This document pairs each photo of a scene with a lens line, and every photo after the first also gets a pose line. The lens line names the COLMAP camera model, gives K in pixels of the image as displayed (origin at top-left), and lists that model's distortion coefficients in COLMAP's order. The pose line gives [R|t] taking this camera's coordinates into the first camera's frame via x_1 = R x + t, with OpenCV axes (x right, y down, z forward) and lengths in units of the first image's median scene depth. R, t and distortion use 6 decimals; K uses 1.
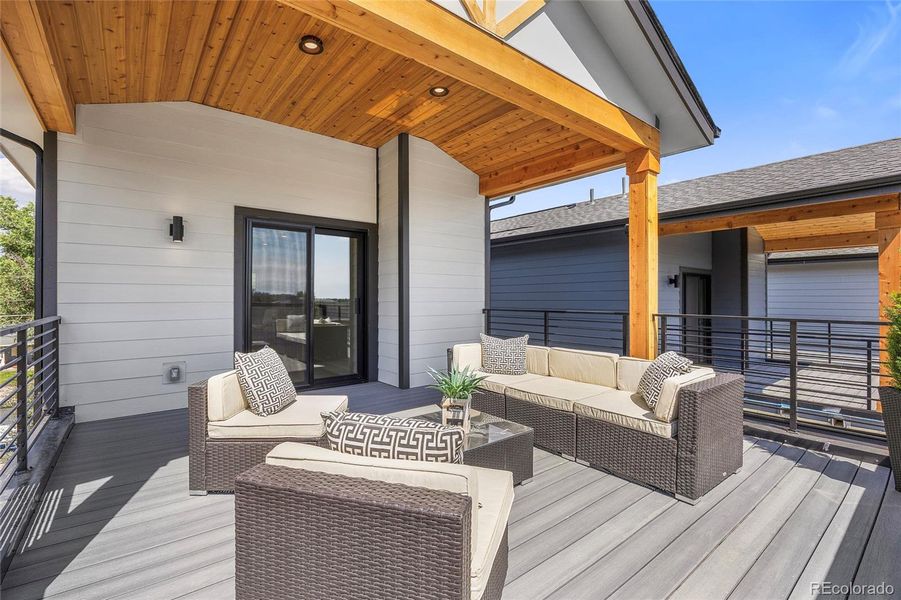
lens RADIAL K [[407.6, 0, 451.8], [0, 407.6, 299.1], [0, 0, 1]] dist [-0.008308, -0.000157]
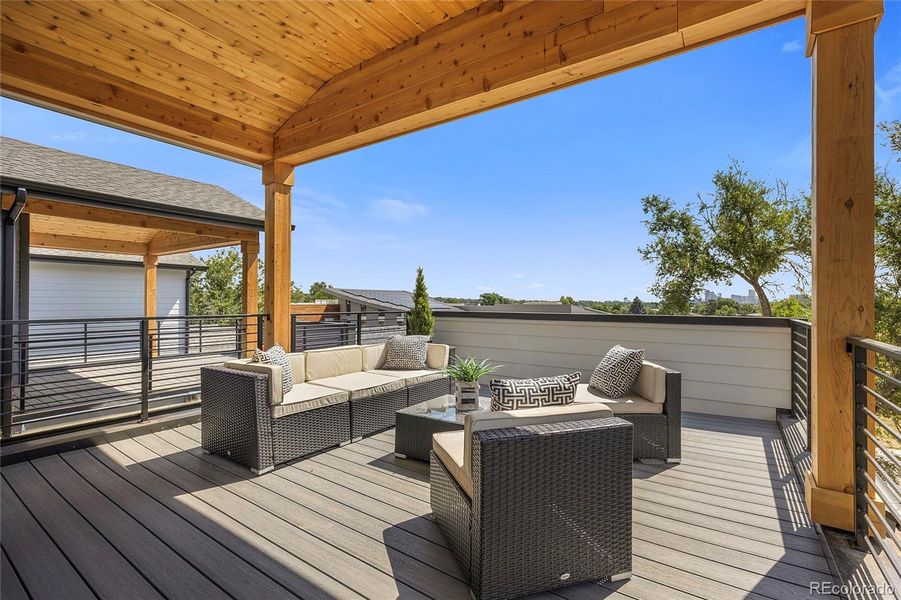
lens RADIAL K [[407.6, 0, 451.8], [0, 407.6, 299.1], [0, 0, 1]] dist [-0.008308, -0.000157]
pose [[-0.291290, 0.003906, 0.956627, -0.403626], [-0.002591, 0.999985, -0.004872, 0.000016], [-0.956631, -0.003897, -0.291275, 0.499914]]
